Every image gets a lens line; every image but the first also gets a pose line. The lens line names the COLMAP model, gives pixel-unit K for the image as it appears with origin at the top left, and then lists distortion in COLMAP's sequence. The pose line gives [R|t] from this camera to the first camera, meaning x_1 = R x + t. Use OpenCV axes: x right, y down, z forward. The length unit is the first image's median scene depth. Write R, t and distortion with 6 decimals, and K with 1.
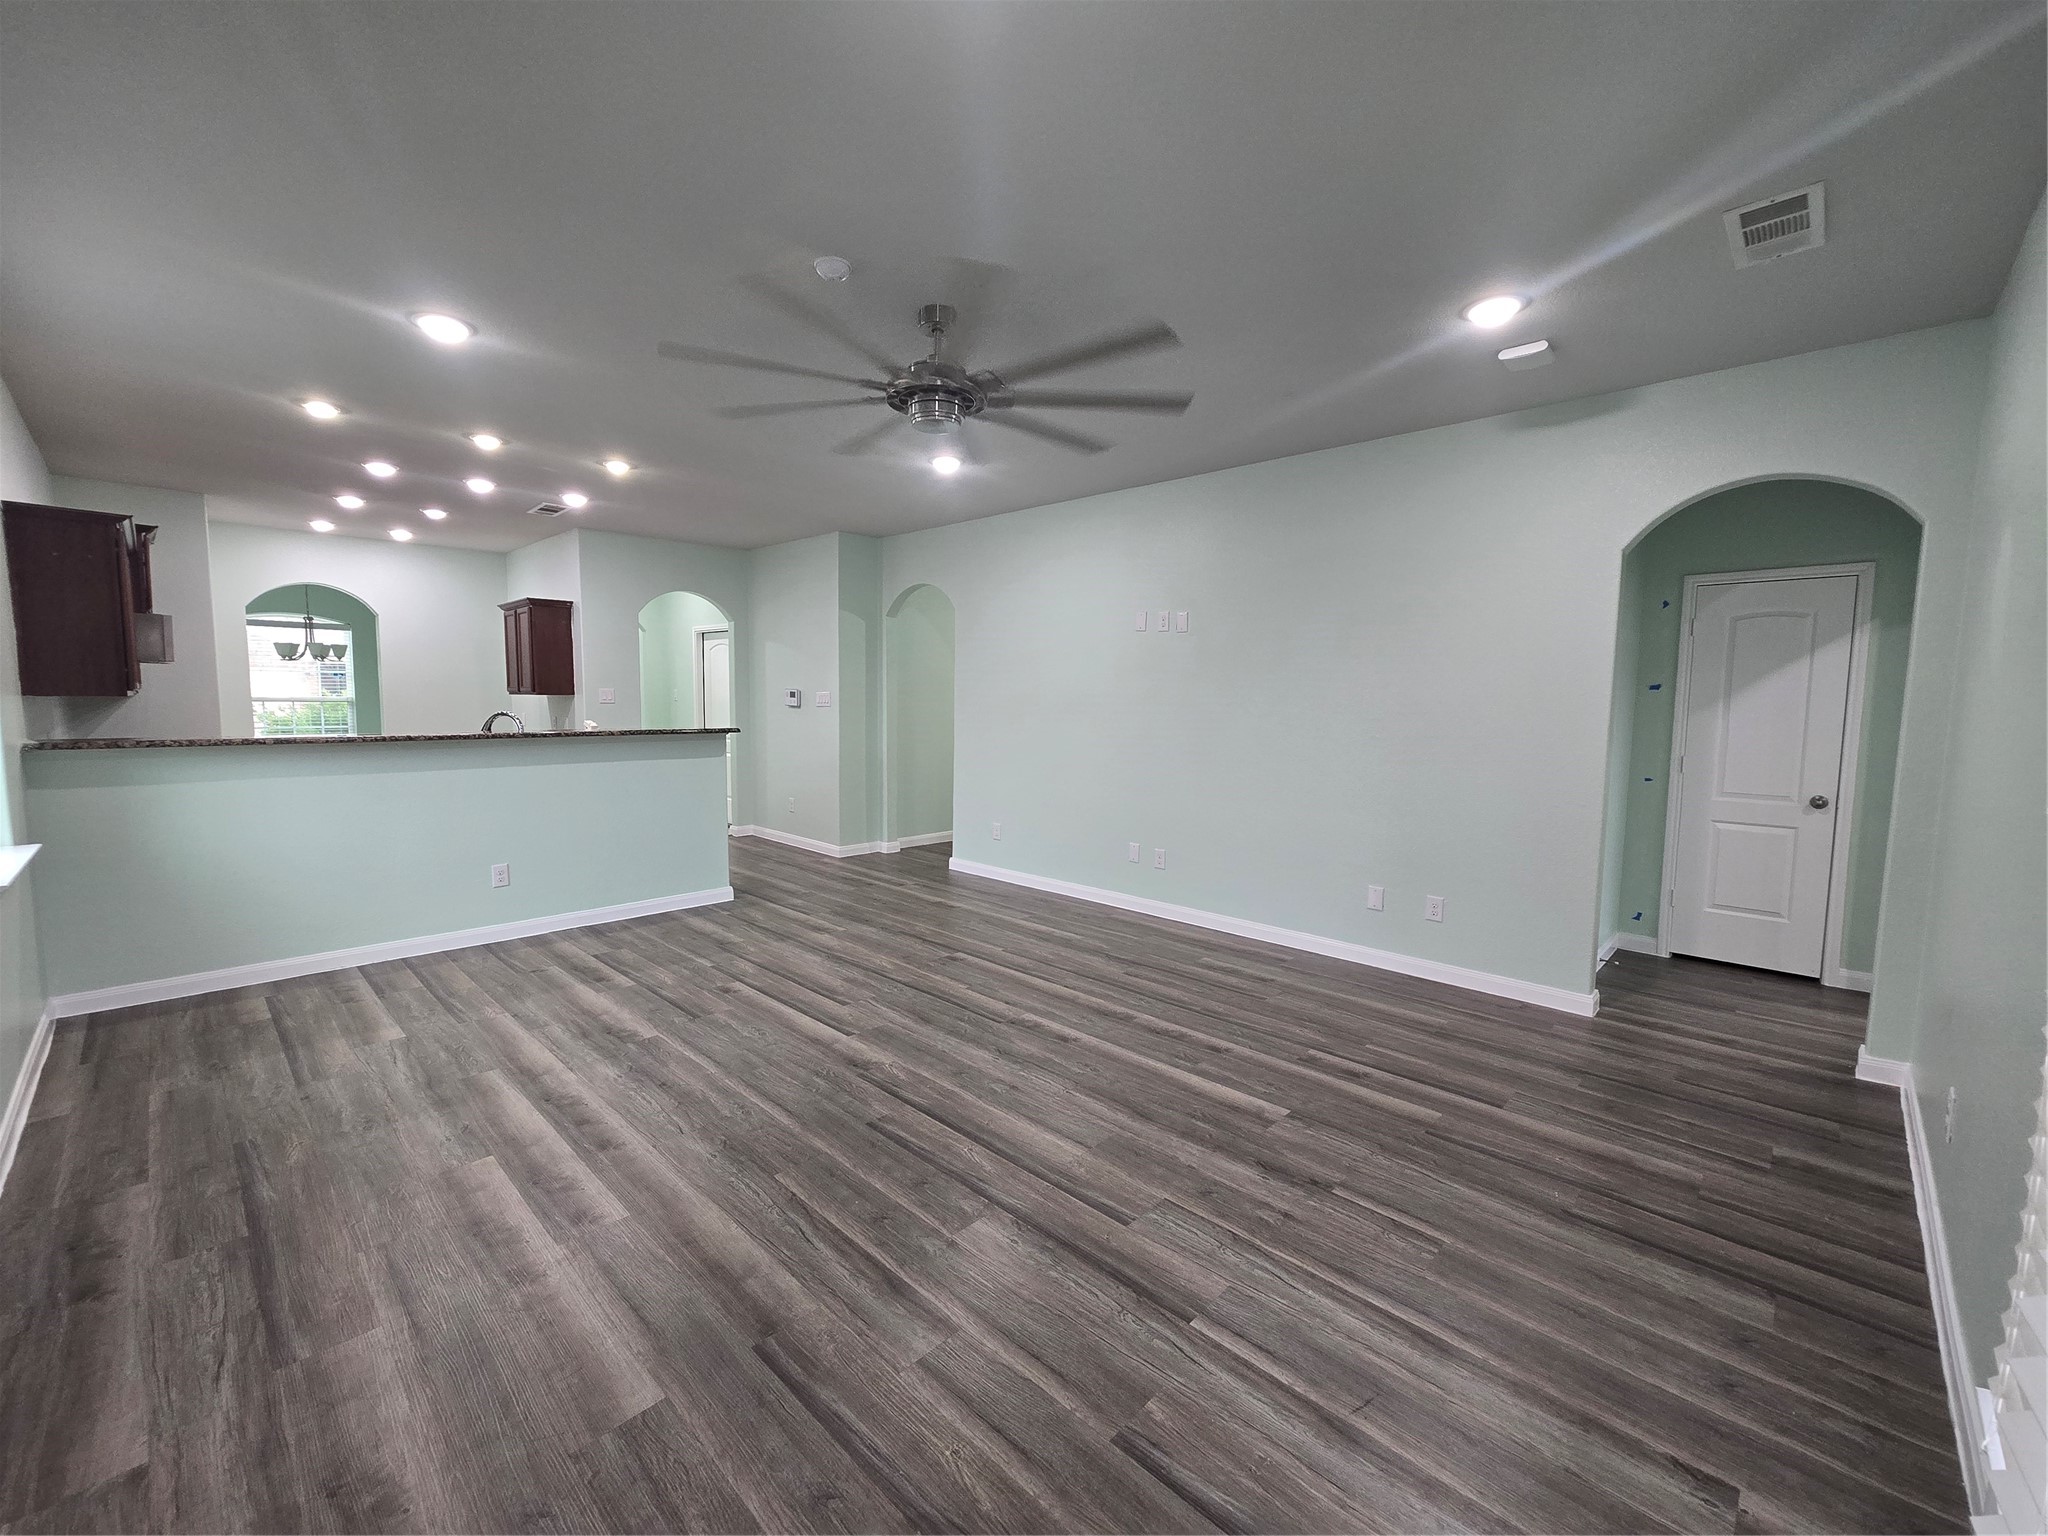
lens RADIAL K [[836.4, 0, 1016.0], [0, 836.4, 757.1], [0, 0, 1]] dist [-0.001988, 0.000152]
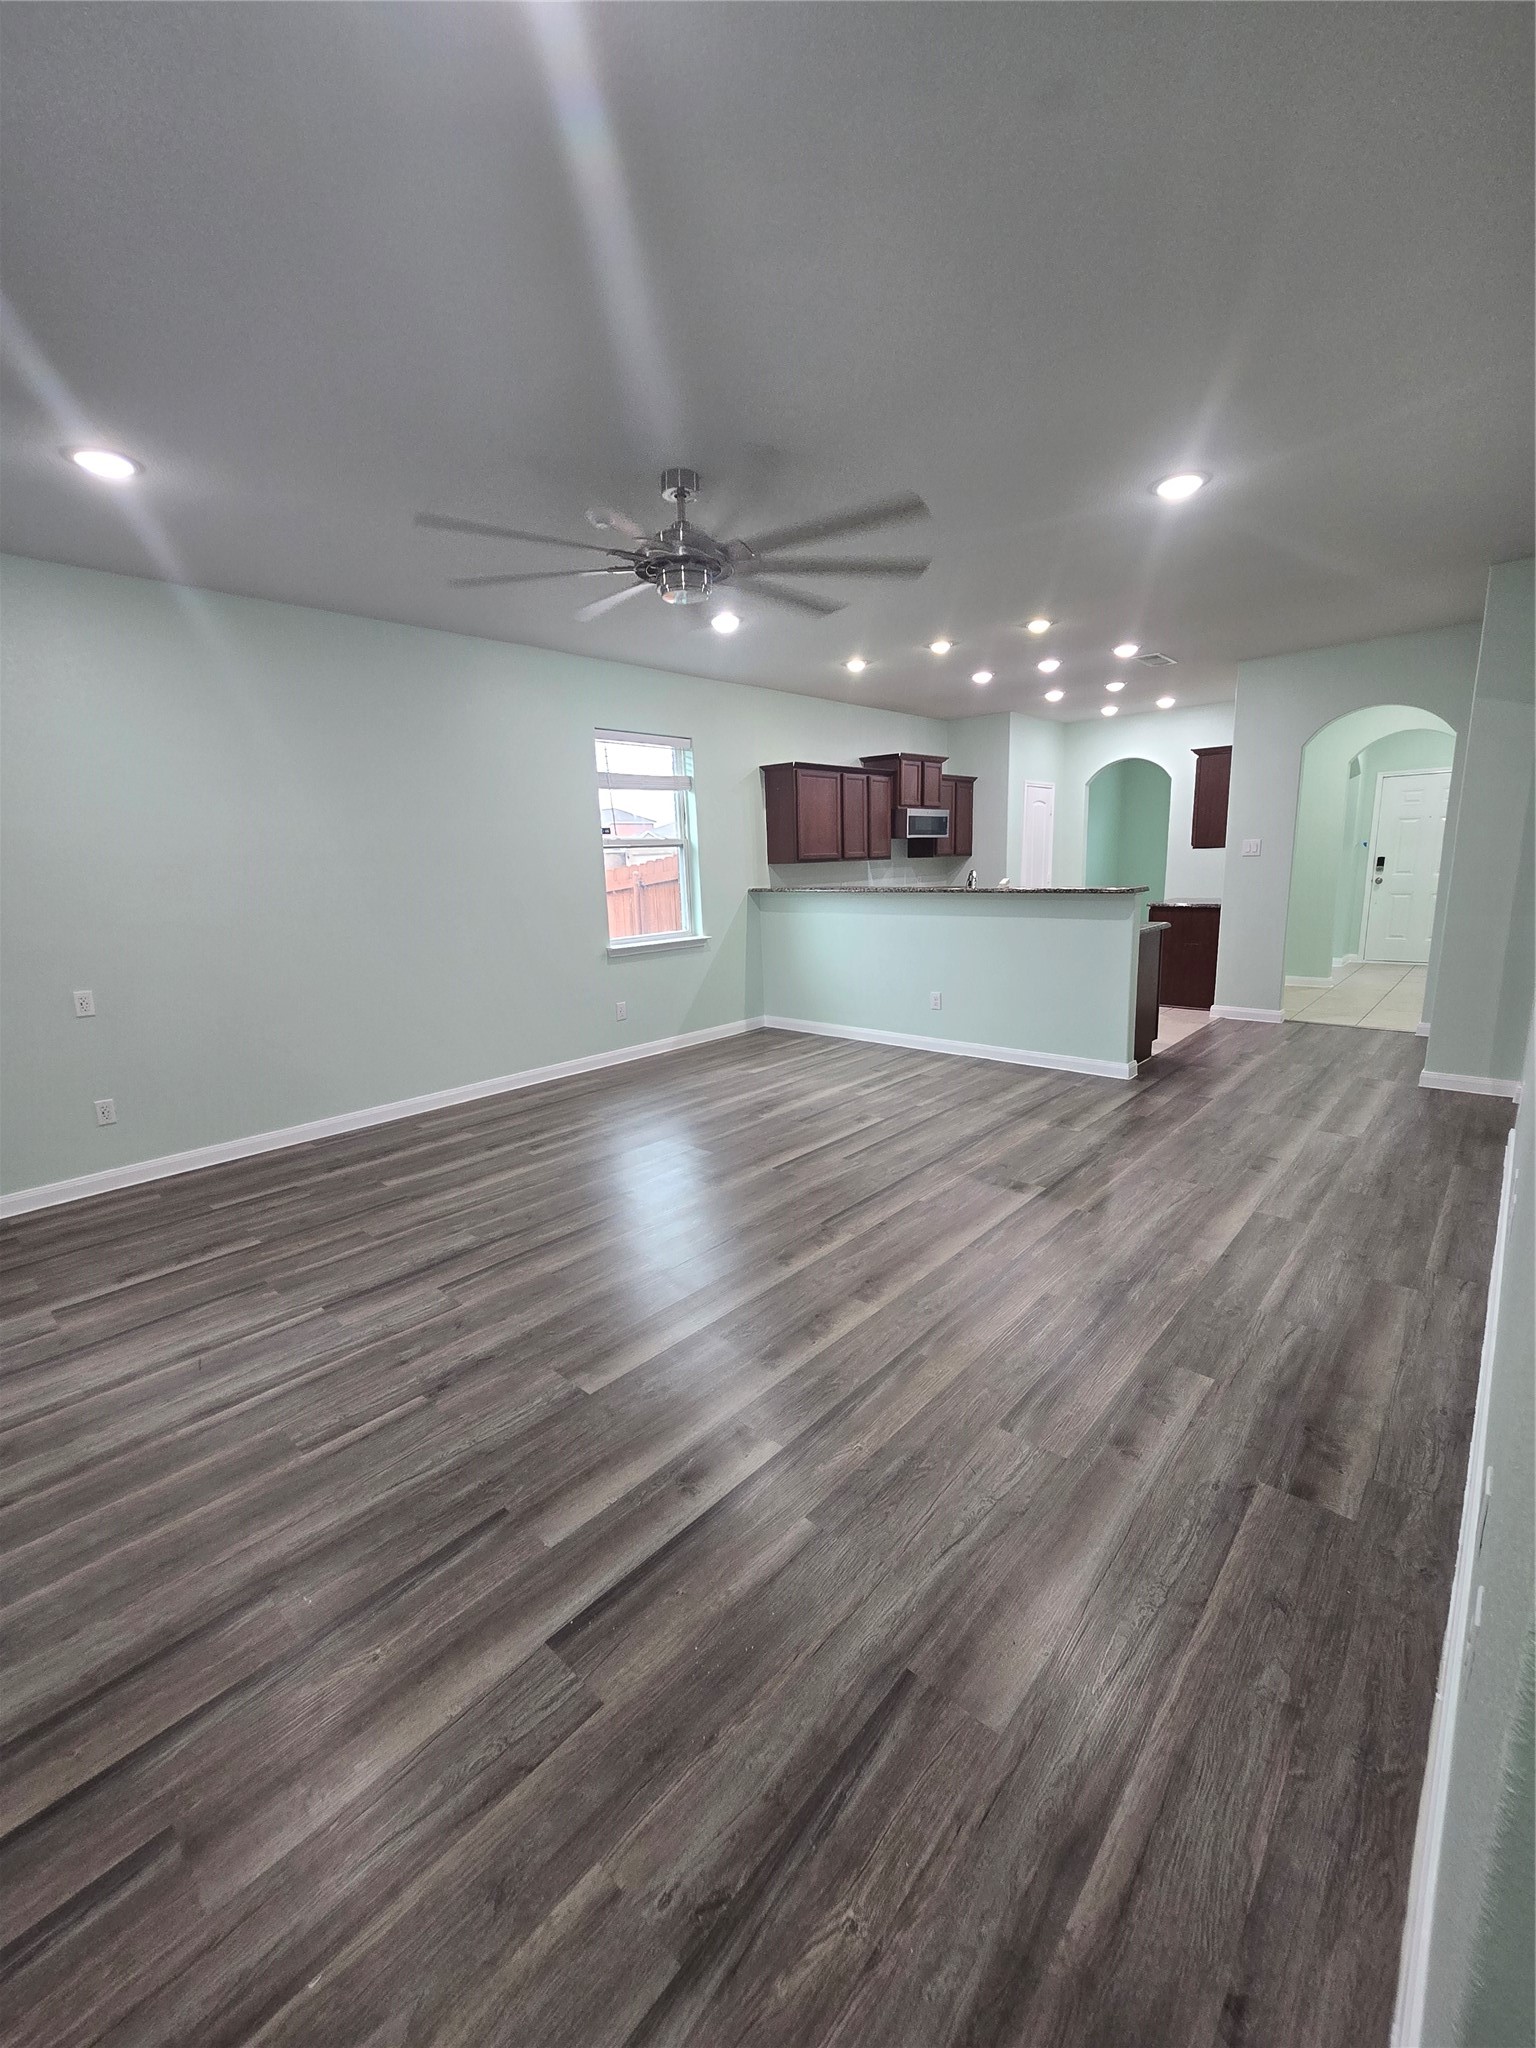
lens RADIAL K [[836.4, 0, 760.7], [0, 836.4, 1029.1], [0, 0, 1]] dist [-0.001988, 0.000152]
pose [[0.039996, 0.188242, -0.981308, 0.894642], [-0.040062, 0.981606, 0.186667, -0.062266], [0.998396, 0.031847, 0.046802, 0.947672]]
